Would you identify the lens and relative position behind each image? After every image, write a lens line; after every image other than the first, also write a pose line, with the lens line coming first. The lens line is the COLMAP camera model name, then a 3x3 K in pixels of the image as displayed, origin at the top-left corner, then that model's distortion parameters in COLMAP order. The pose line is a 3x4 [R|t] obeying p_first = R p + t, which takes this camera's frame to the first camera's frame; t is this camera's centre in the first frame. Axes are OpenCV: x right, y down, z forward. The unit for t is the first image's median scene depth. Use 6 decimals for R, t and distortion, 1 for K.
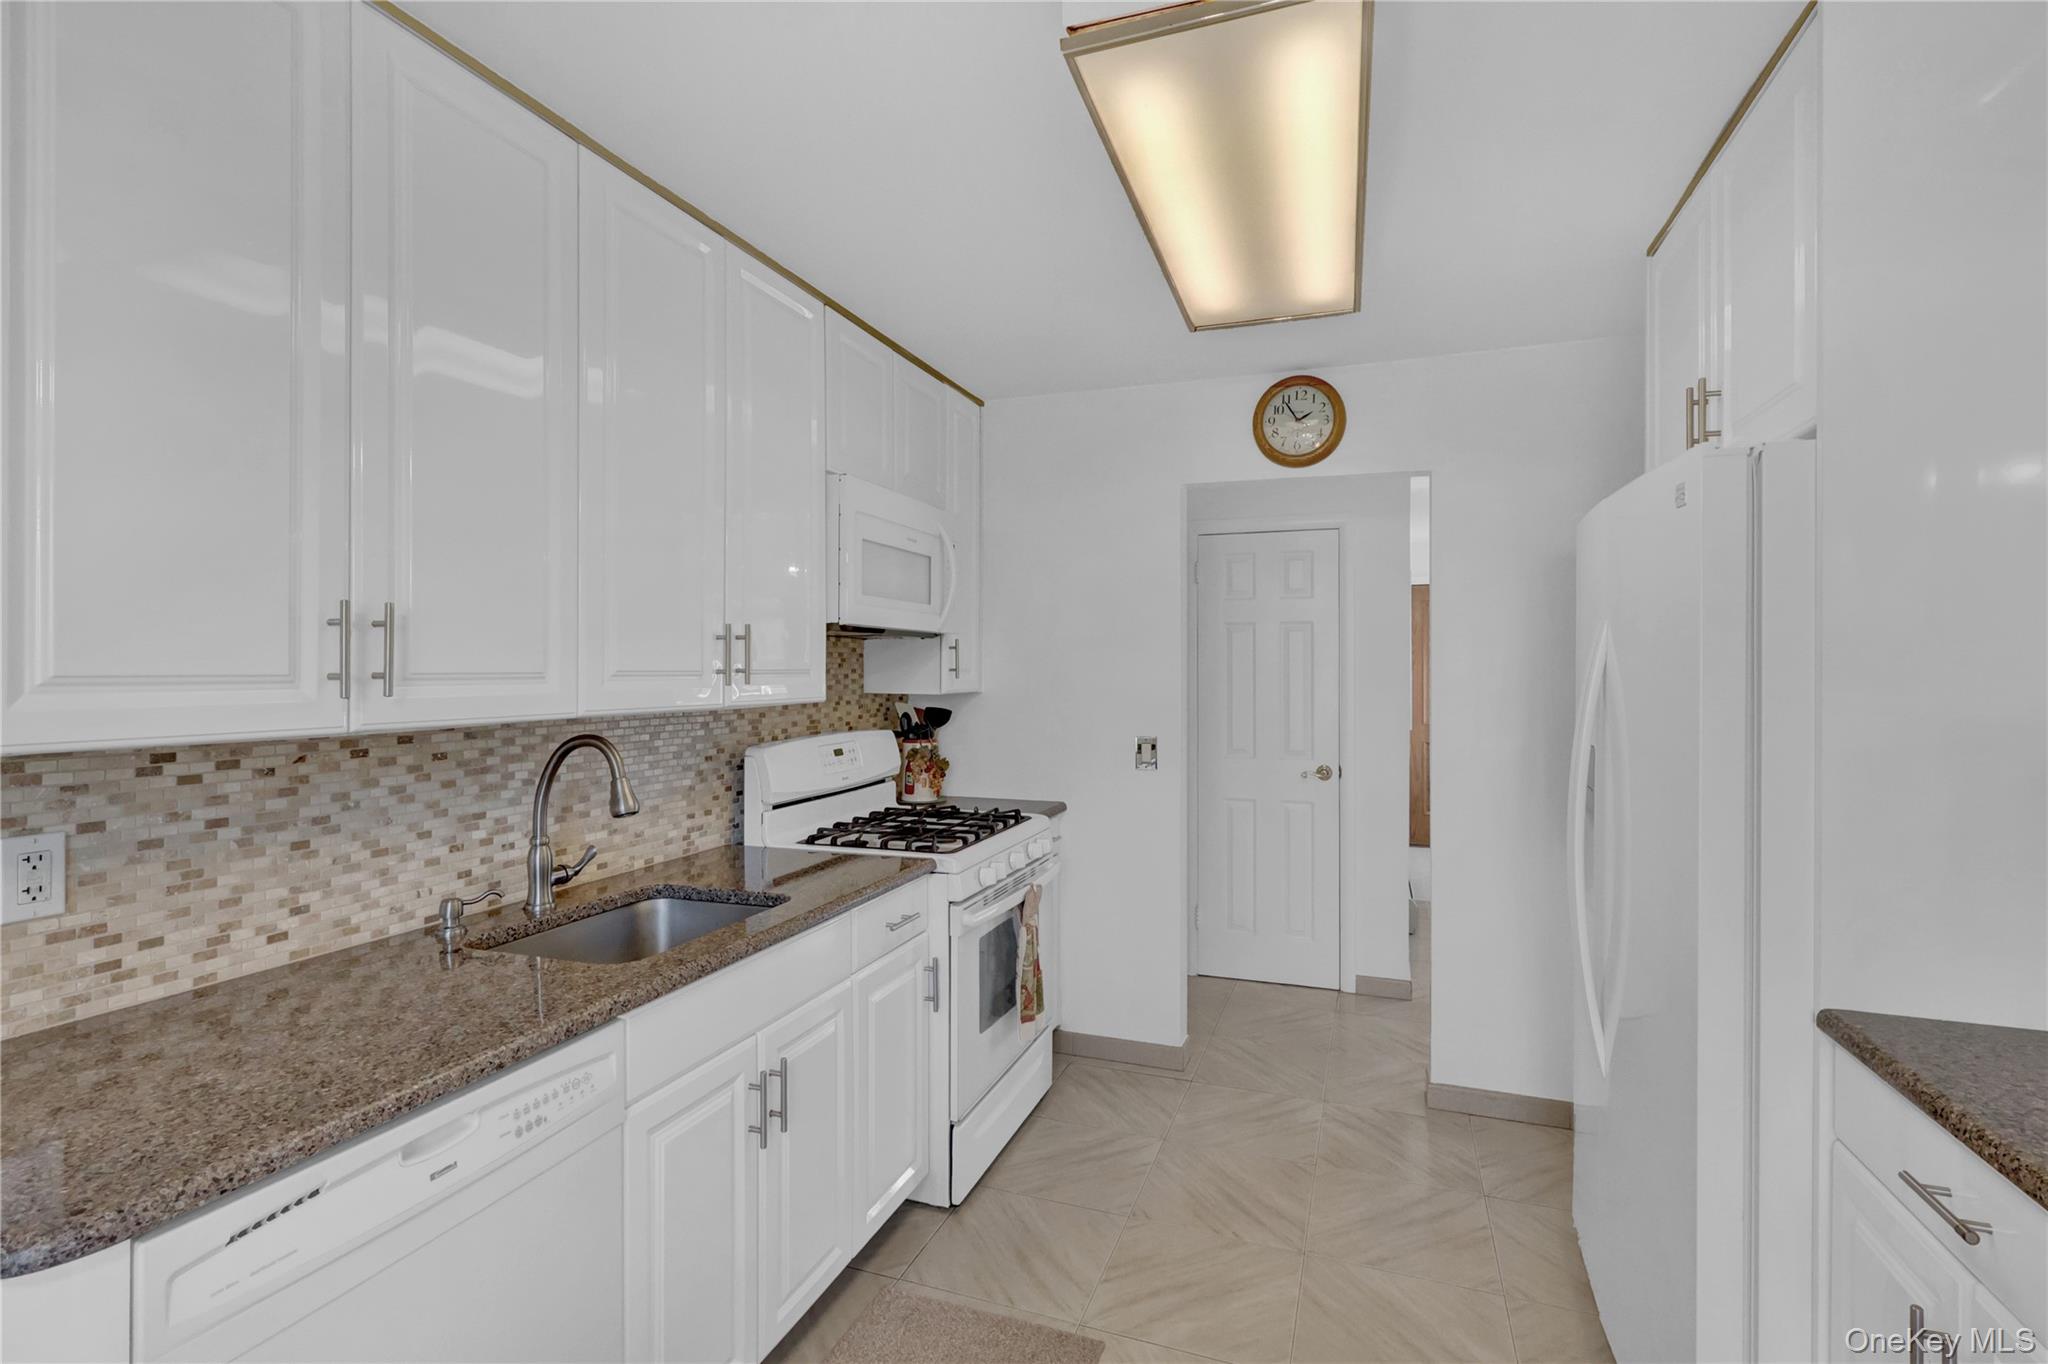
lens RADIAL K [[953.7, 0, 1024.3], [0, 953.7, 673.0], [0, 0, 1]] dist [-0.002957, 0.001353]
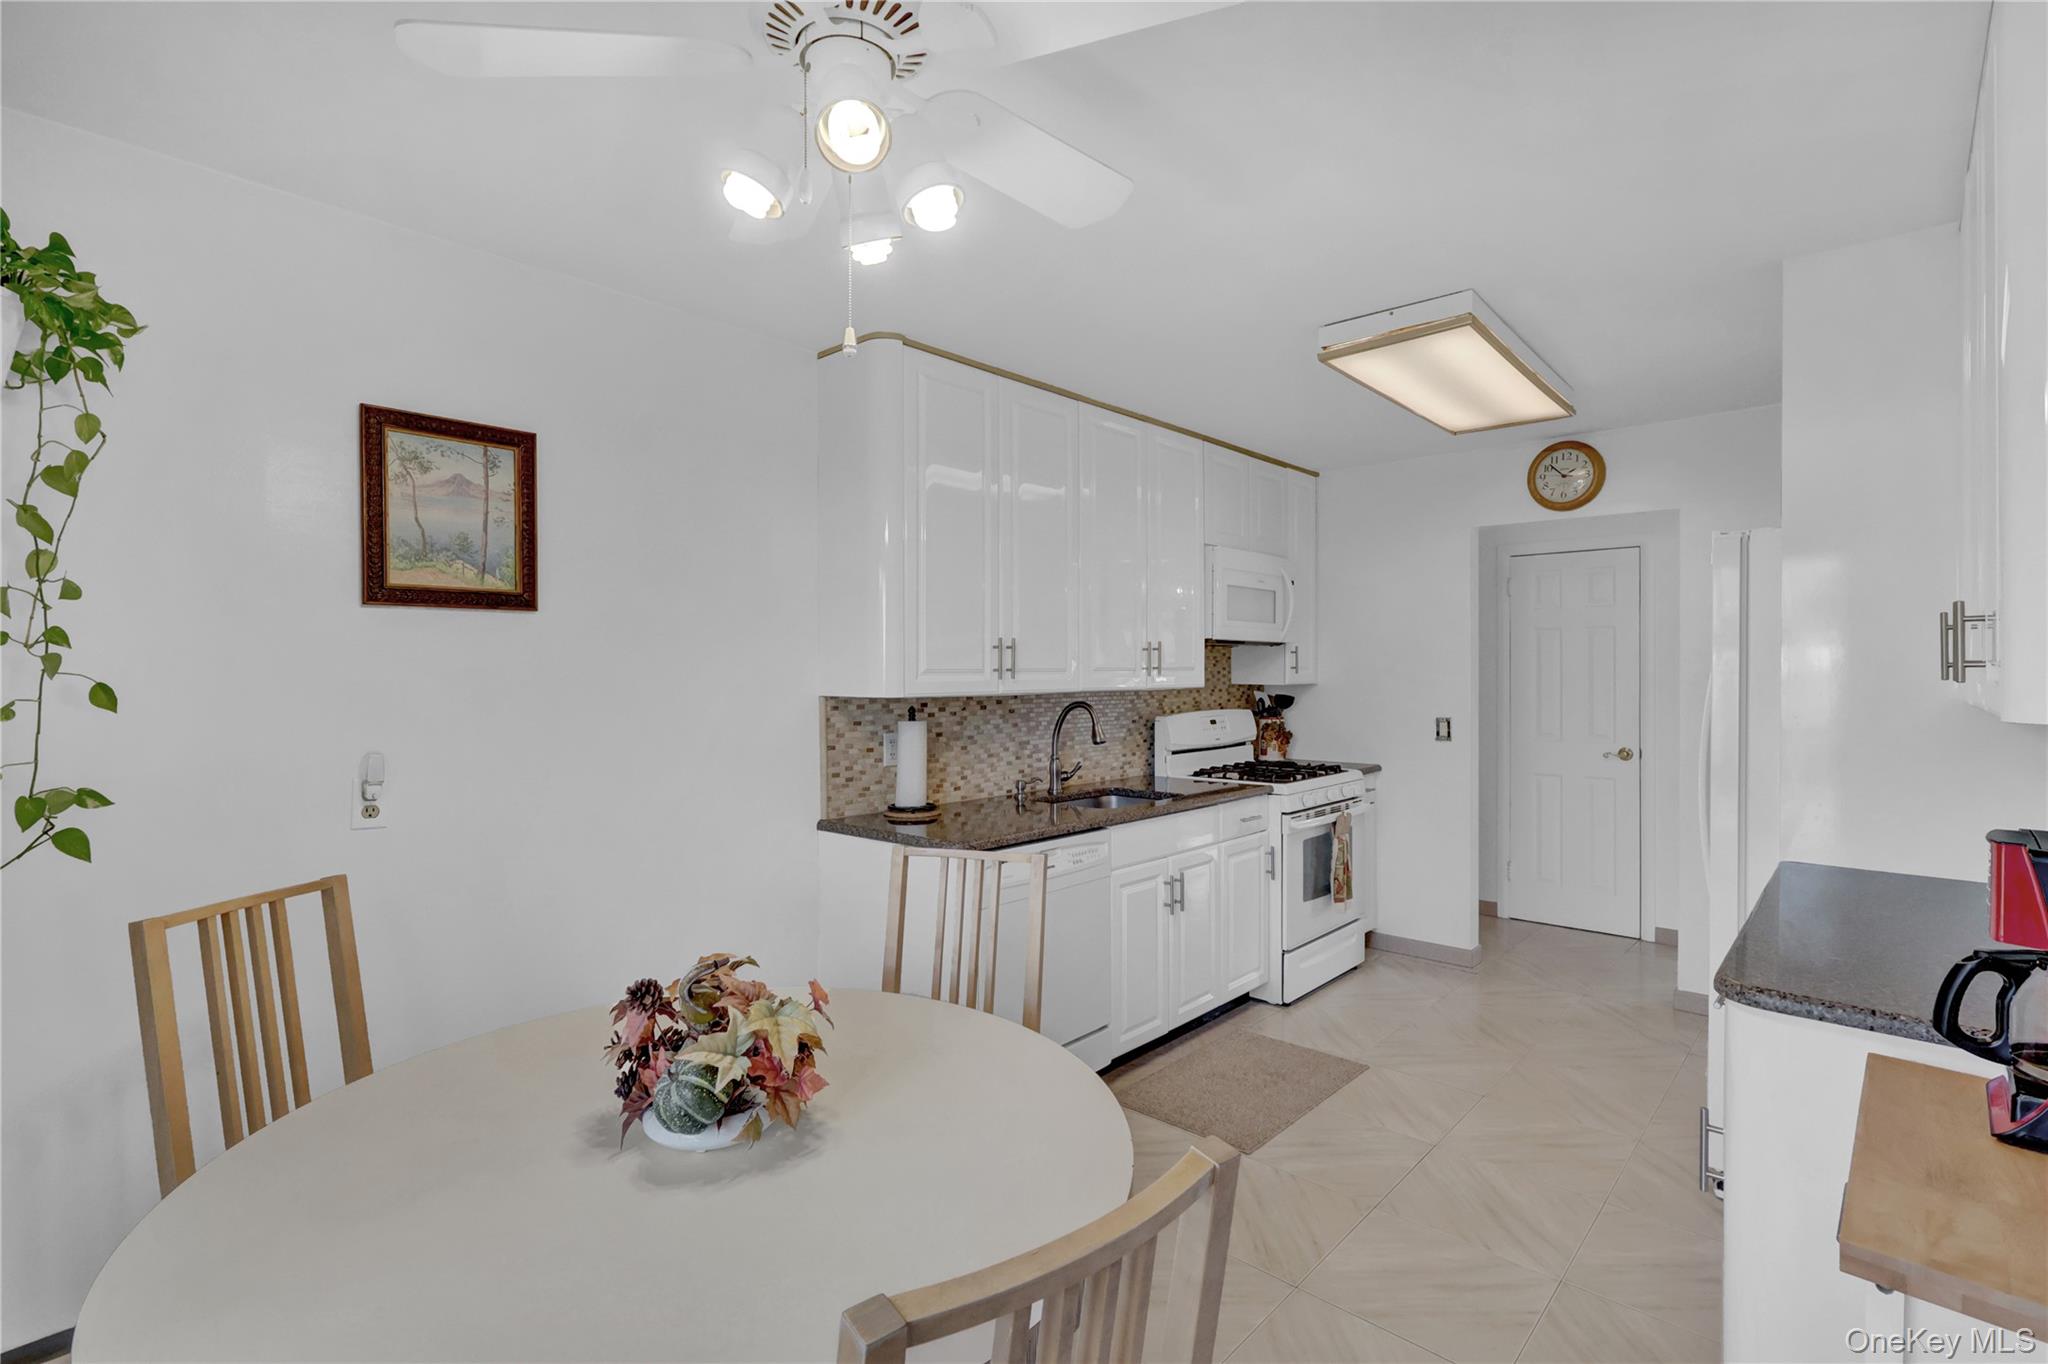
lens RADIAL K [[947.9, 0, 1024.0], [0, 947.9, 682.0], [0, 0, 1]] dist [-0.002328, 0.001489]
pose [[0.922855, 0.001158, -0.385145, 0.128993], [0.002018, 0.999967, 0.007843, 0.008129], [0.385141, -0.008015, 0.922823, -0.605175]]
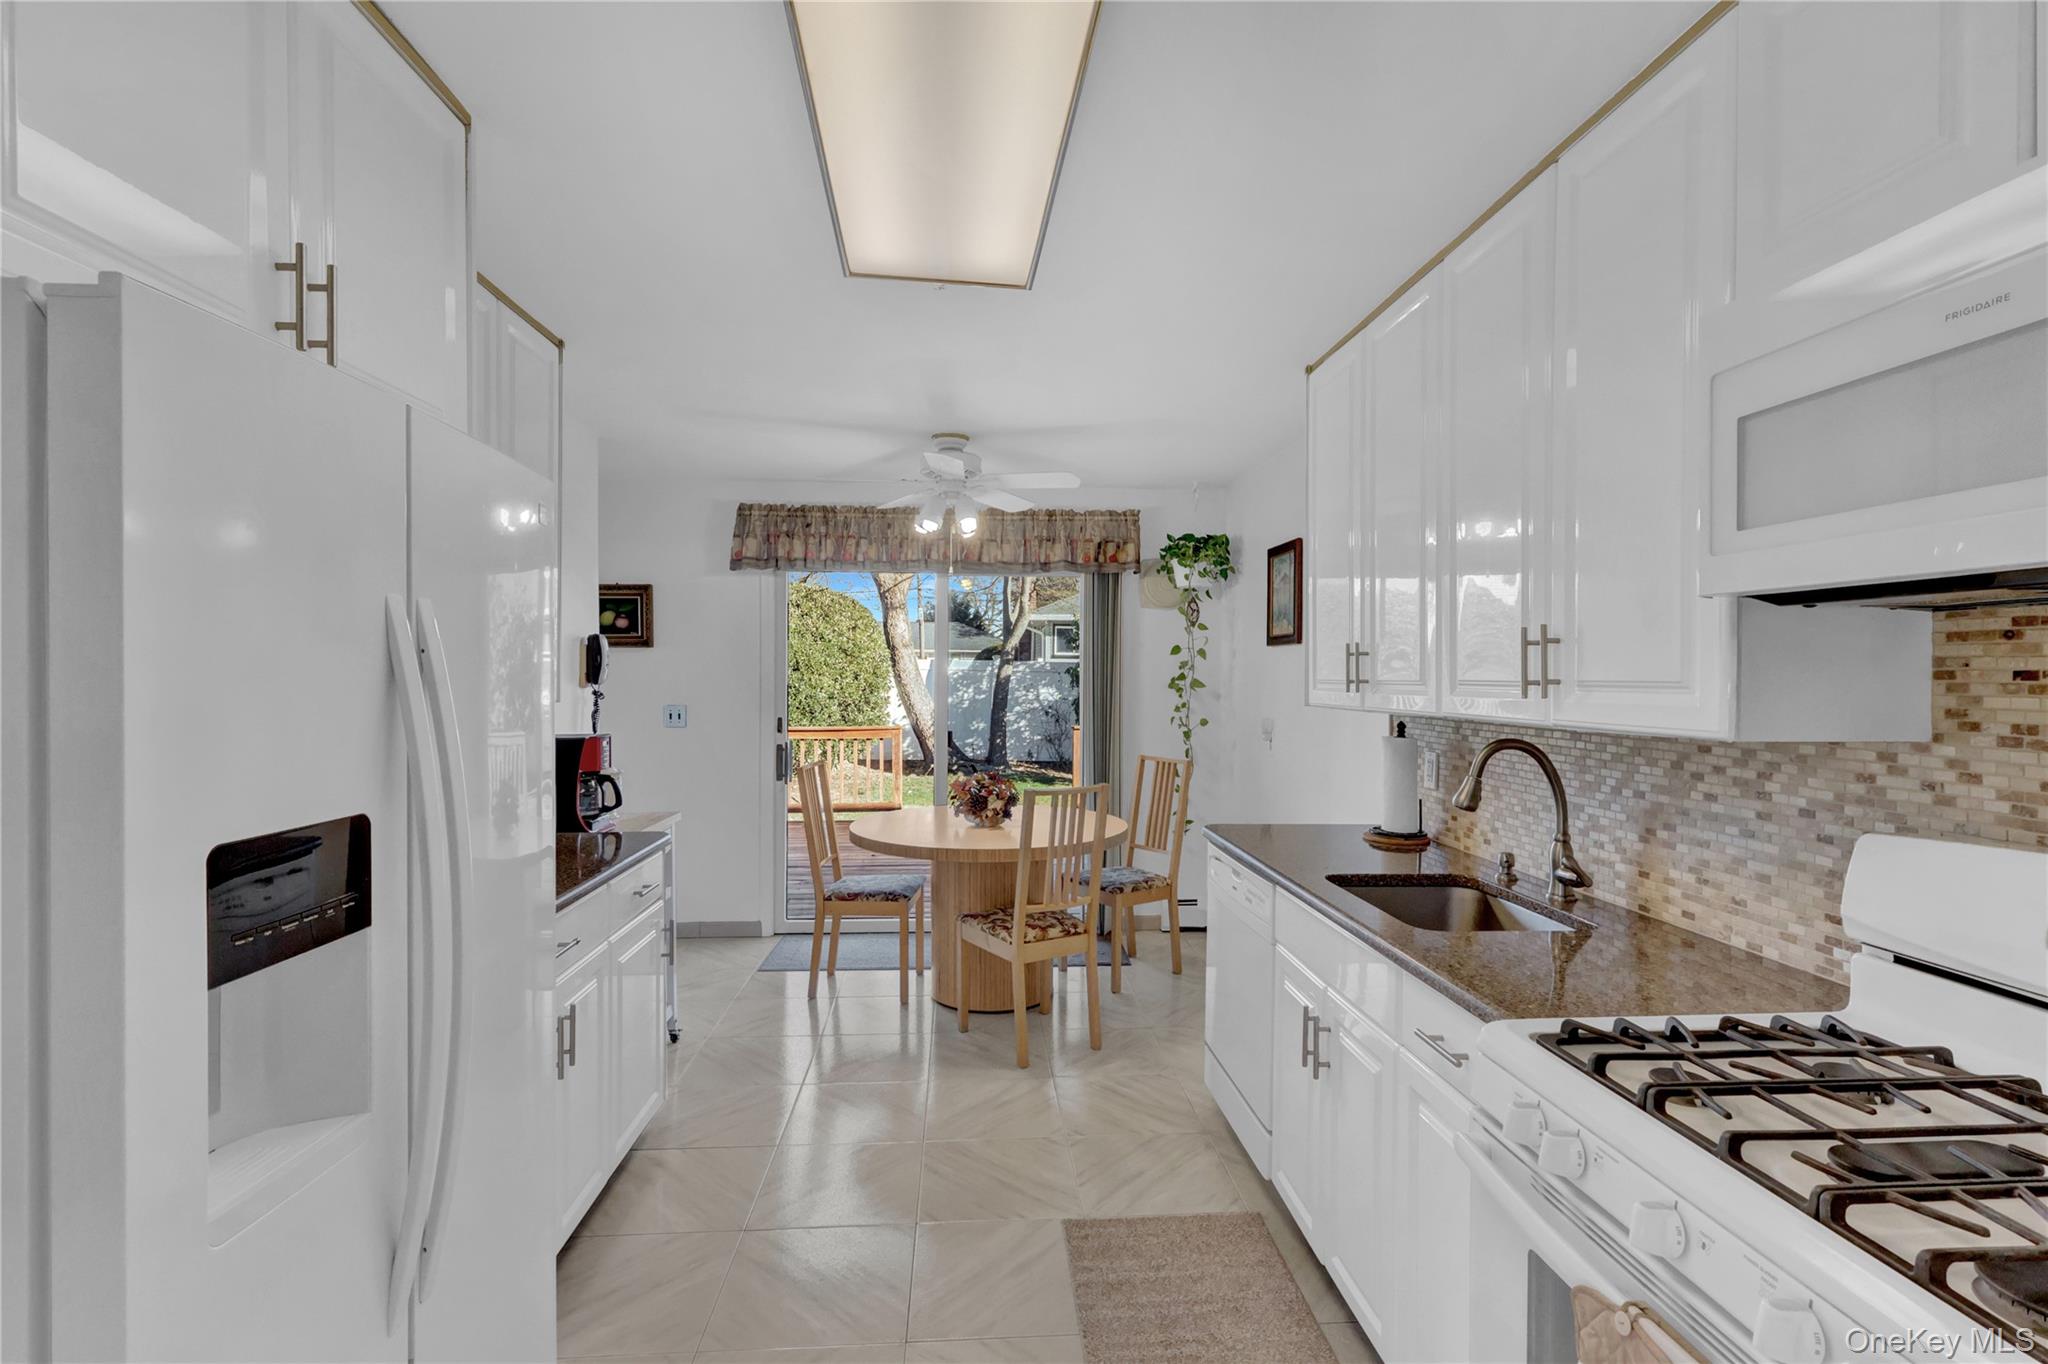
lens RADIAL K [[949.7, 0, 1024.0], [0, 949.7, 682.0], [0, 0, 1]] dist [-0.002336, 0.000832]
pose [[-0.912893, -0.000329, -0.408198, 0.383153], [-0.005779, 0.999910, 0.012118, -0.008358], [0.408157, 0.013421, -0.912813, 1.349326]]
